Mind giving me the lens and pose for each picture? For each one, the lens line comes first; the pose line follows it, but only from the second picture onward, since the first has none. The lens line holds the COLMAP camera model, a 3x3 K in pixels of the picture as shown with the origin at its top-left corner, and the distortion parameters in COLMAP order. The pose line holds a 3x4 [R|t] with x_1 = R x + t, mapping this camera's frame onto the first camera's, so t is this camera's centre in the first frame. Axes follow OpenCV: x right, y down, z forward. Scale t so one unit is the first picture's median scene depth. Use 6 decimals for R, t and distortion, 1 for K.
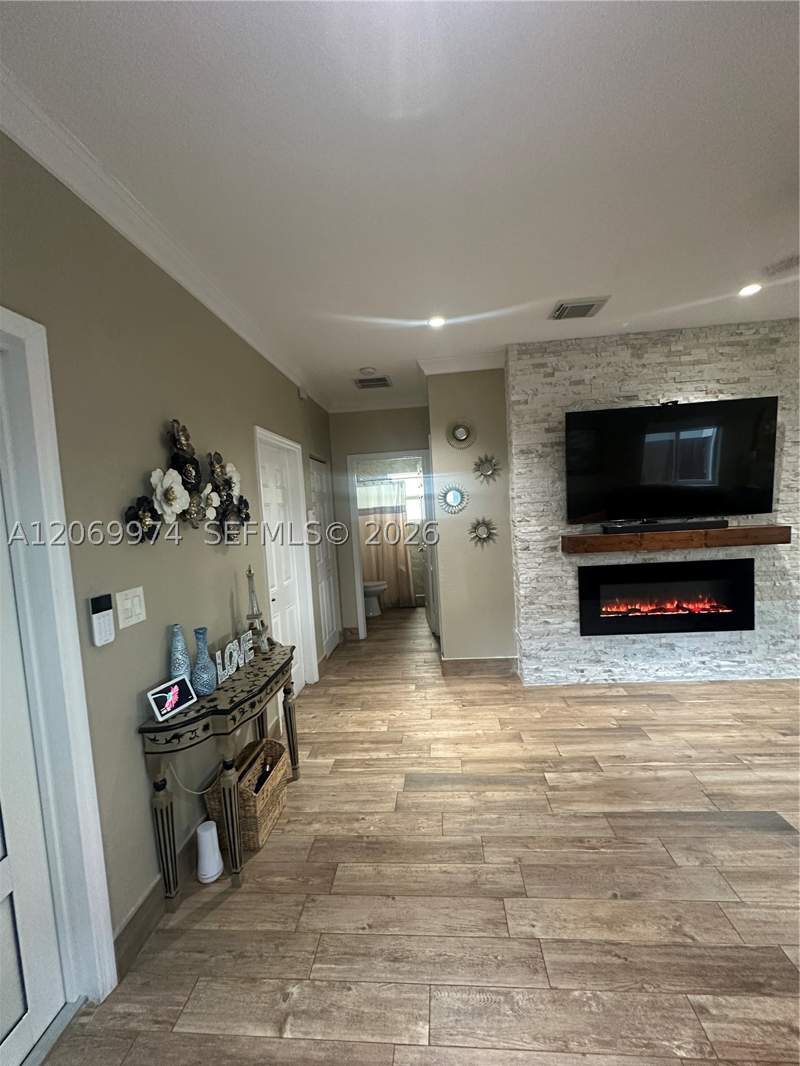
lens RADIAL K [[423.8, 0, 400.0], [0, 423.8, 536.0], [0, 0, 1]] dist [-0.004144, 0.000924]
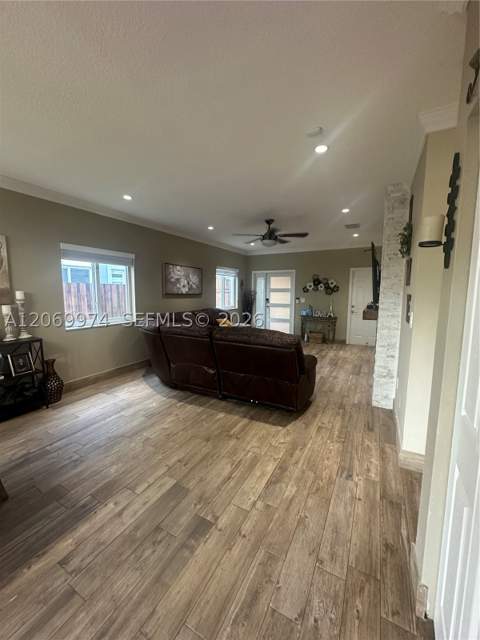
lens RADIAL K [[254.5, 0, 239.9], [0, 254.5, 319.9], [0, 0, 1]] dist [-0.004144, 0.000924]
pose [[-0.396967, 0.167492, -0.902421, 2.033232], [-0.038801, 0.979267, 0.198823, -0.181335], [0.917012, 0.113941, -0.382238, 0.850508]]
